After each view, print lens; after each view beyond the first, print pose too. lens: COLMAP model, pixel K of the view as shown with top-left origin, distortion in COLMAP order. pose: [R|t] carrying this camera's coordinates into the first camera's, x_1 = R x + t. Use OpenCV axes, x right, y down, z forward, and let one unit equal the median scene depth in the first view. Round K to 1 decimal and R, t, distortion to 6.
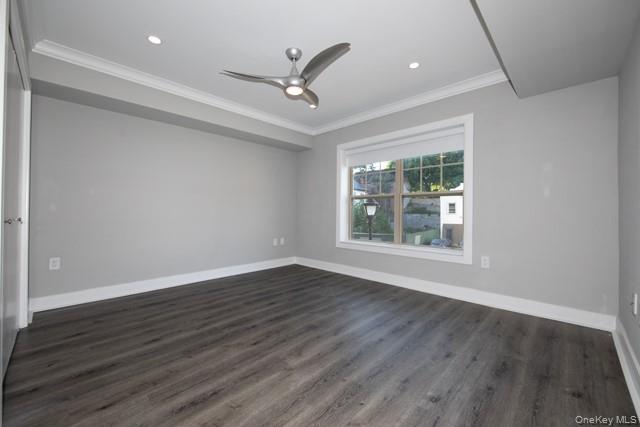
lens RADIAL K [[259.3, 0, 320.0], [0, 259.3, 213.5], [0, 0, 1]] dist [-0.000353, -0.000009]
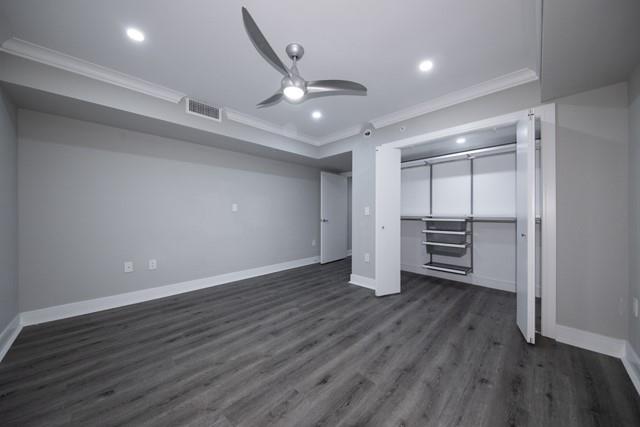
lens RADIAL K [[216.8, 0, 320.0], [0, 216.8, 213.5], [0, 0, 1]] dist [-0.000826, -0.000015]
pose [[-0.999765, -0.006218, 0.020759, -0.229740], [-0.006116, 0.999969, 0.004997, -0.065417], [-0.020790, 0.004869, -0.999772, 1.891831]]
